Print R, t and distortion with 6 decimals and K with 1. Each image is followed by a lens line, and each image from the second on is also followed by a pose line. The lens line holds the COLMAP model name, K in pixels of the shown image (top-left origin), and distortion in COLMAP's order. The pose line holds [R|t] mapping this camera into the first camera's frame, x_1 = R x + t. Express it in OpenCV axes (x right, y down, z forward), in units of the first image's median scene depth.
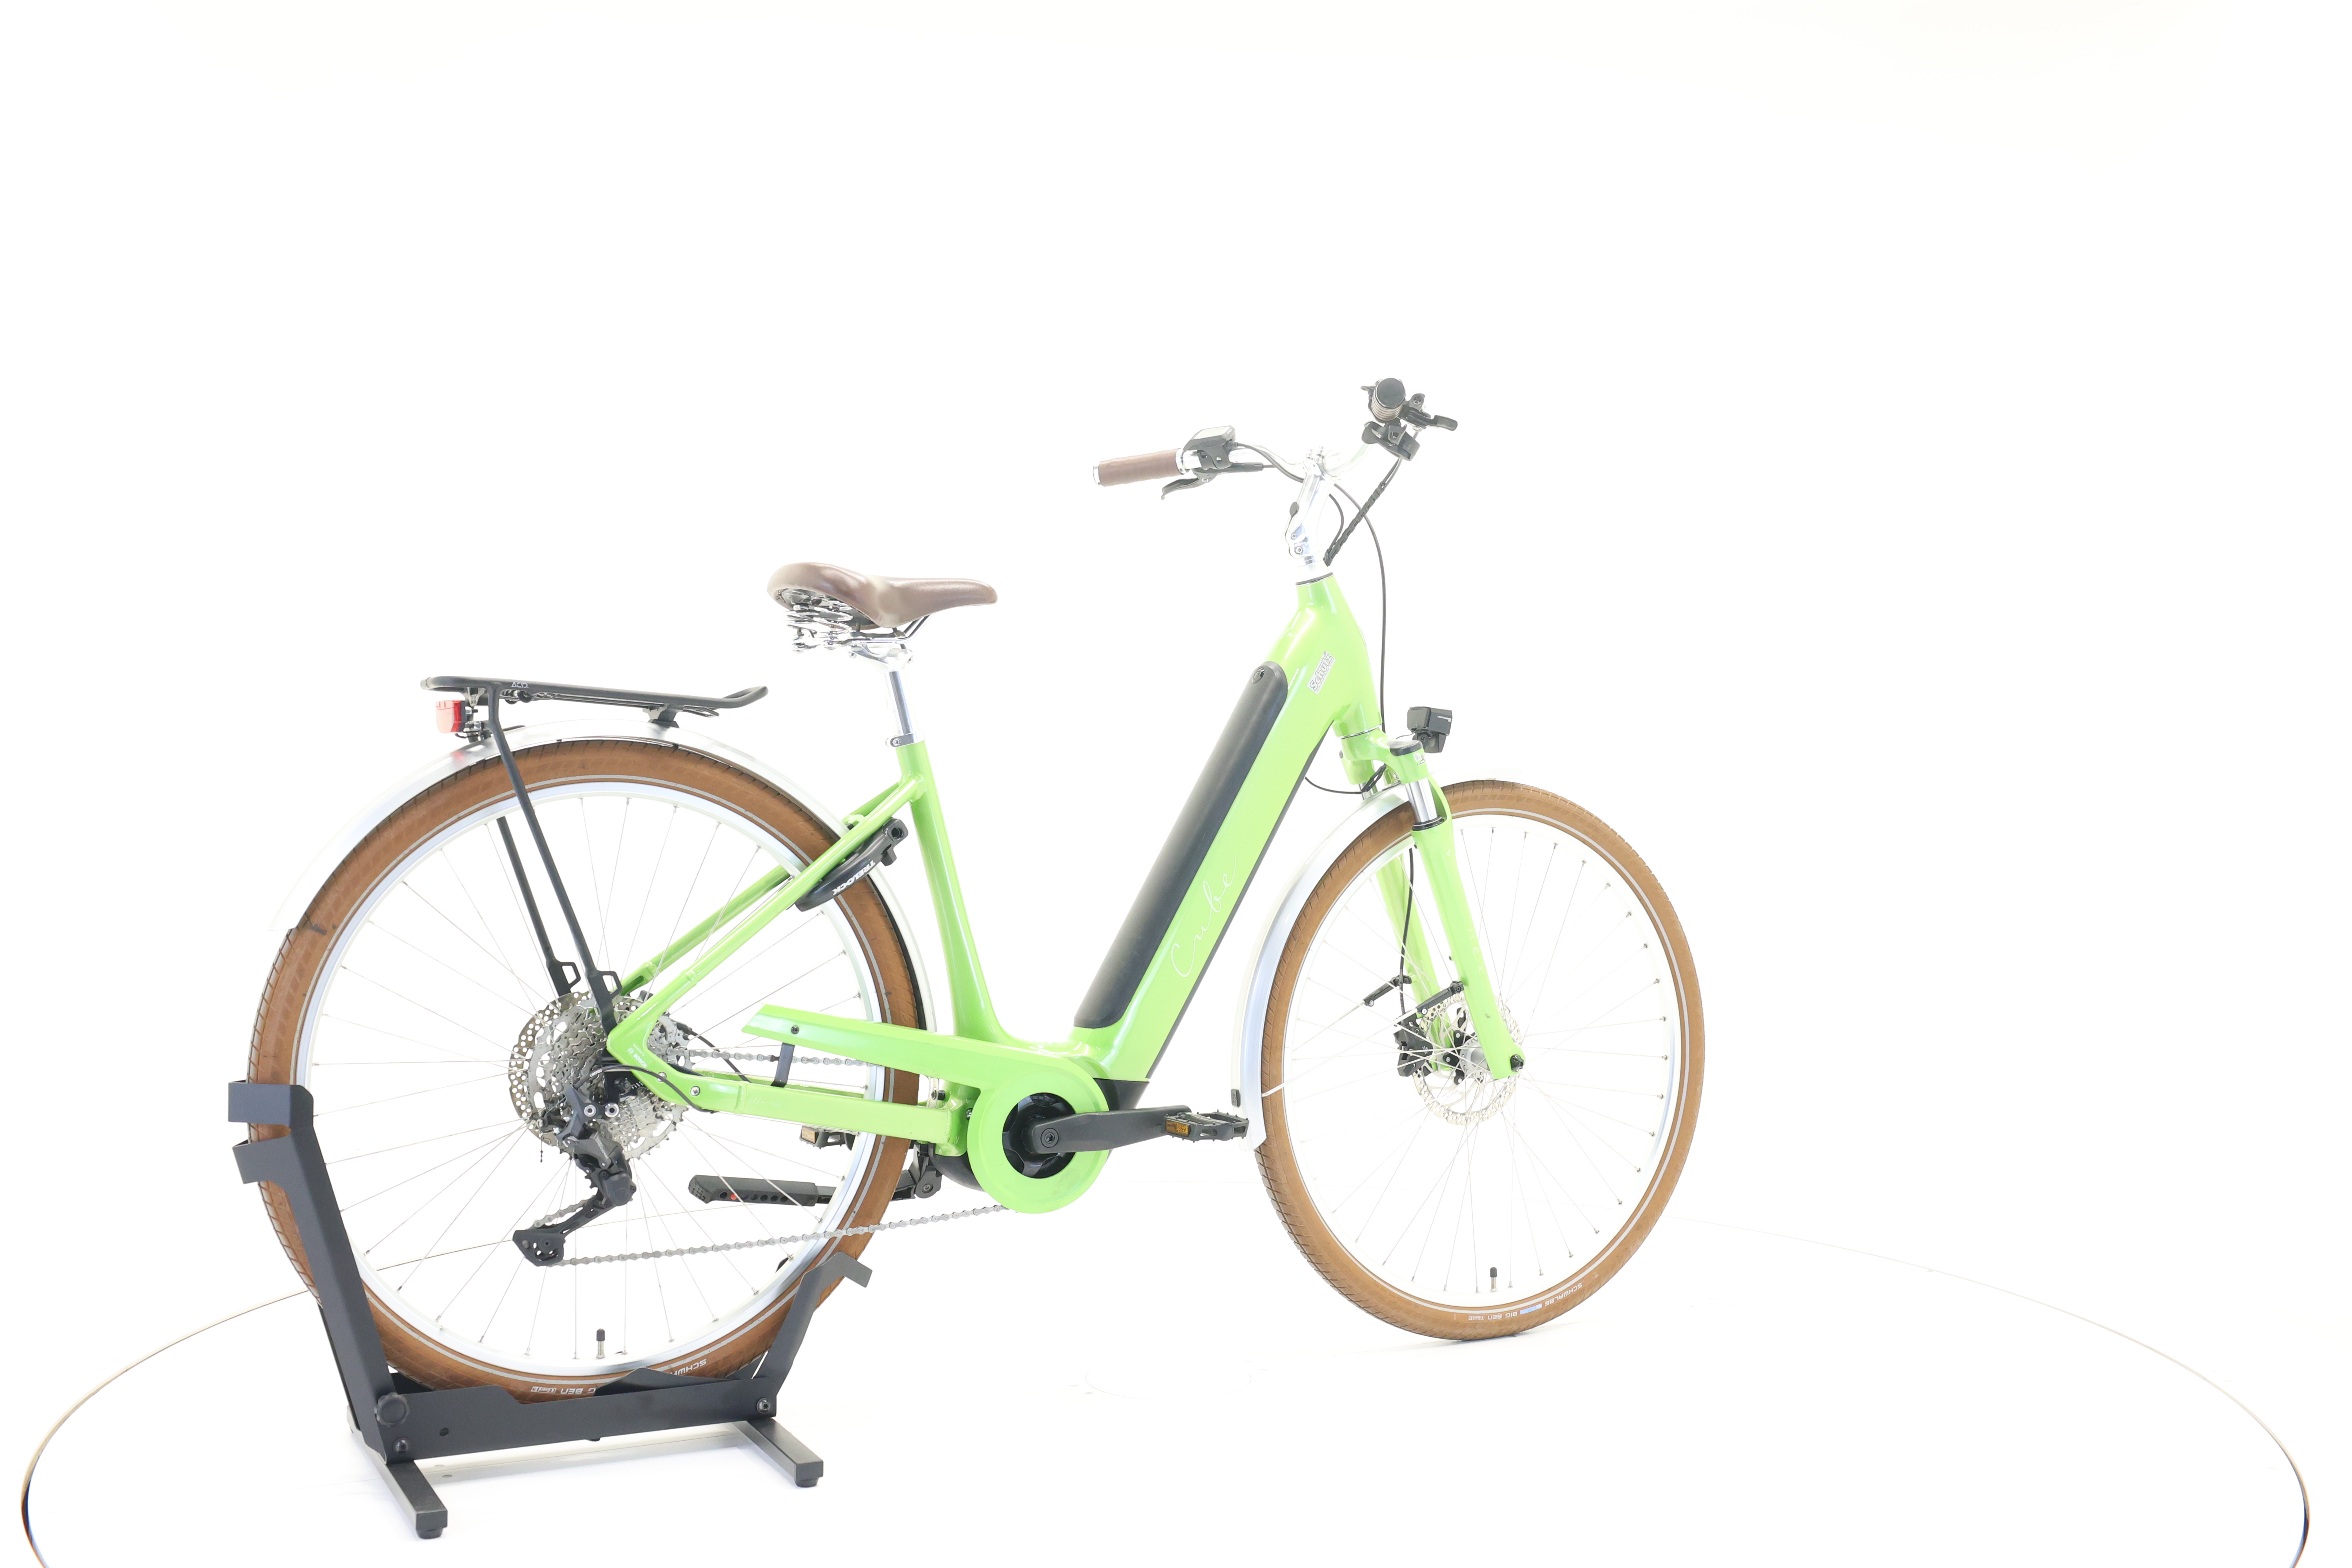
lens RADIAL K [[2458.9, 0, 1174.0], [0, 2458.9, 784.6], [0, 0, 1]] dist [-0.013414, 0.000000]
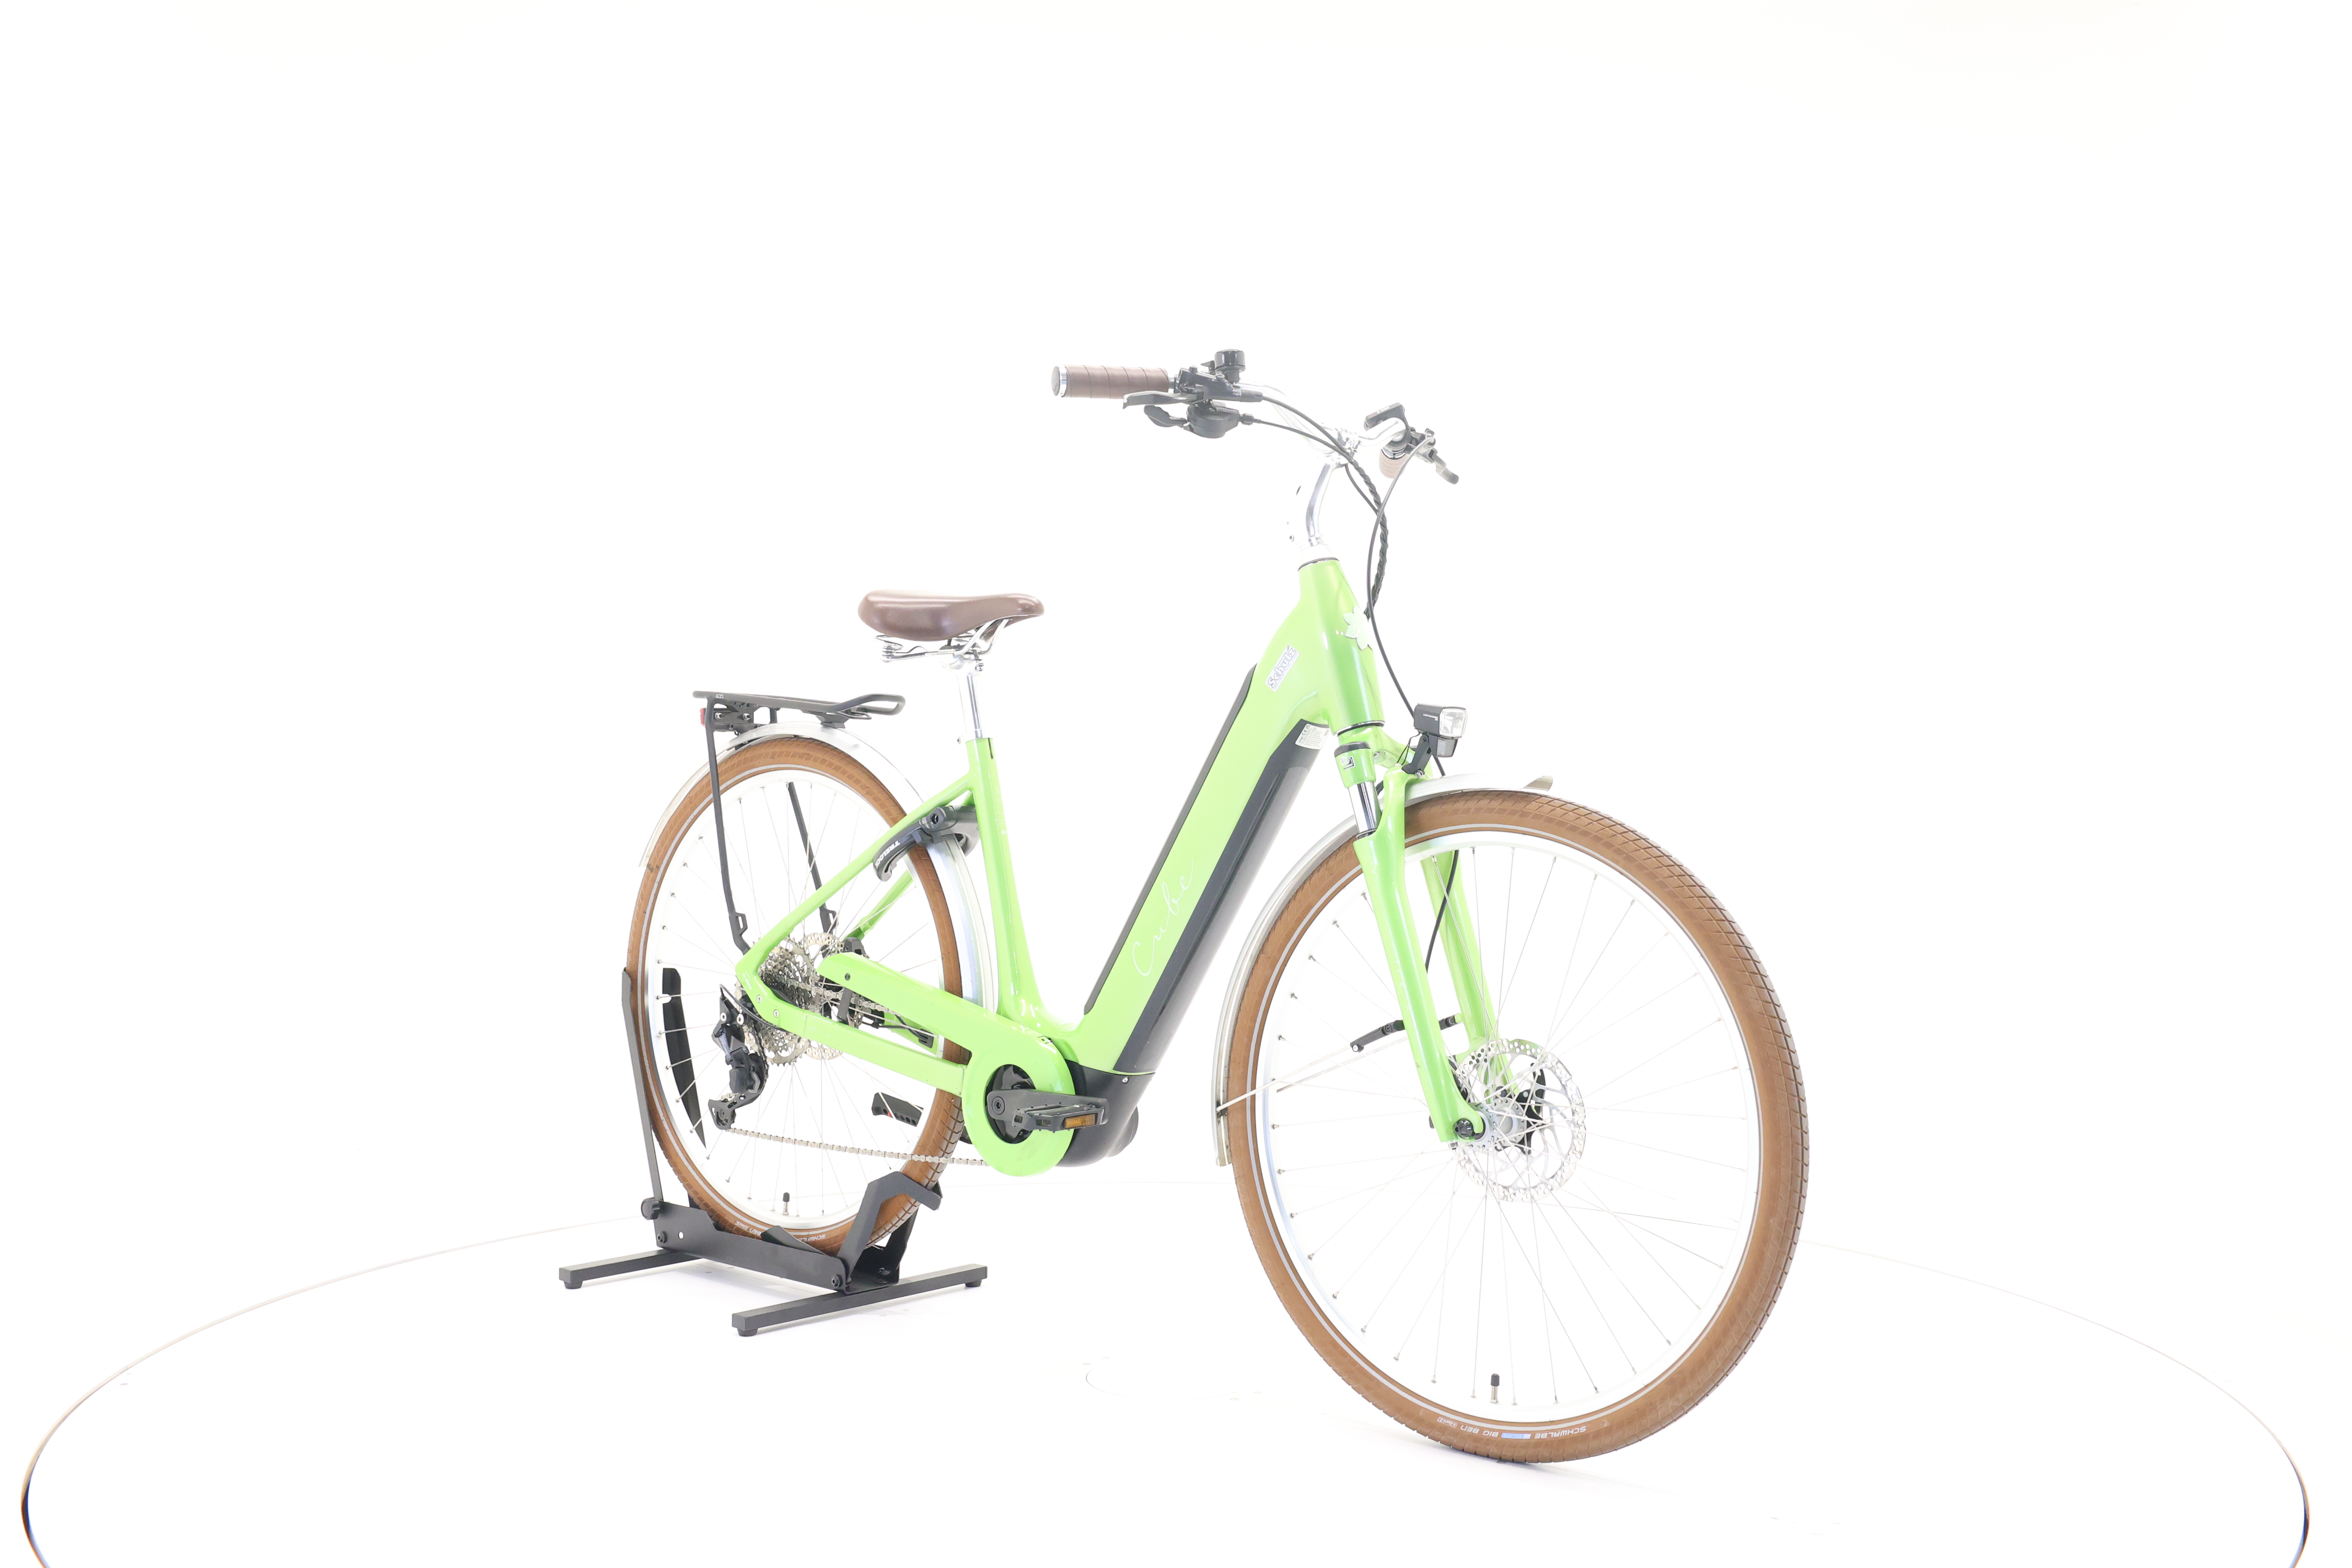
lens RADIAL K [[2458.9, 0, 1176.5], [0, 2458.9, 773.3], [0, 0, 1]] dist [-0.013414, 0.000000]
pose [[0.360498, 0.013135, -0.932667, 0.976584], [-0.024436, 0.999691, 0.004633, -0.009895], [0.932440, 0.021121, 0.360708, 0.669578]]
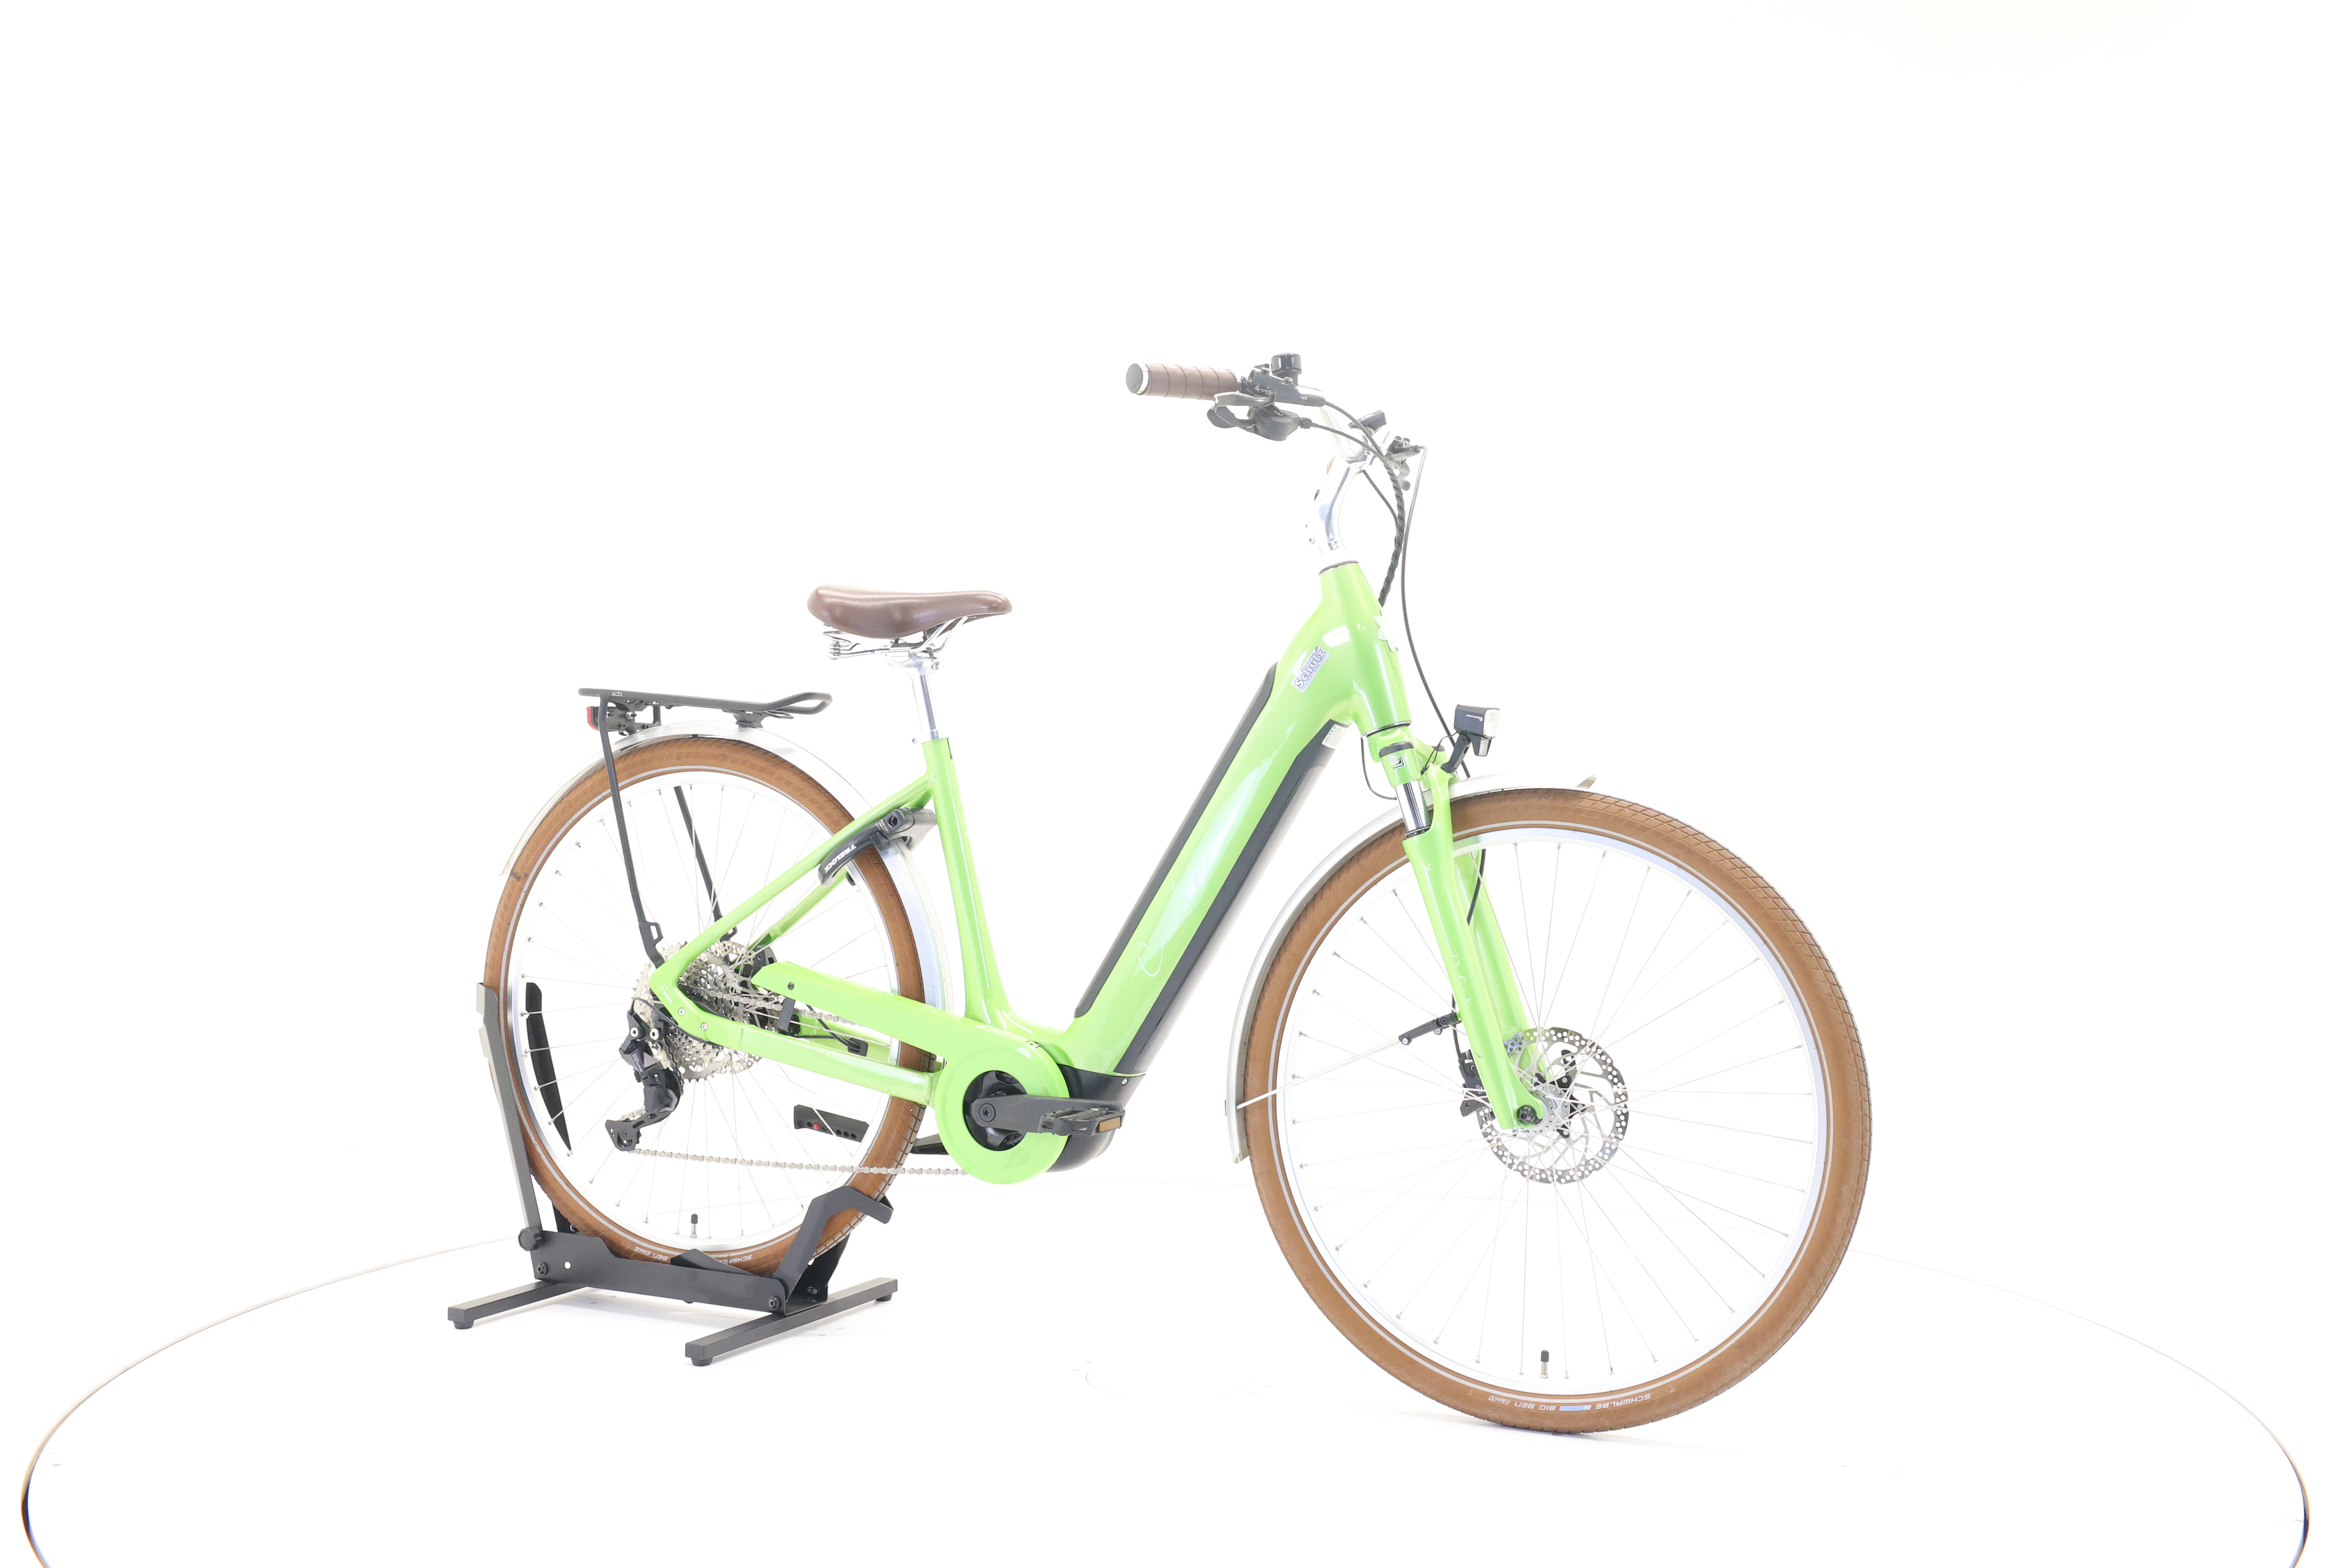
lens RADIAL K [[2458.9, 0, 1183.1], [0, 2458.9, 776.5], [0, 0, 1]] dist [-0.013414, 0.000000]
pose [[0.592772, 0.013266, -0.805261, 0.845253], [-0.020695, 0.999785, 0.001237, -0.005038], [0.805104, 0.015932, 0.592919, 0.428336]]
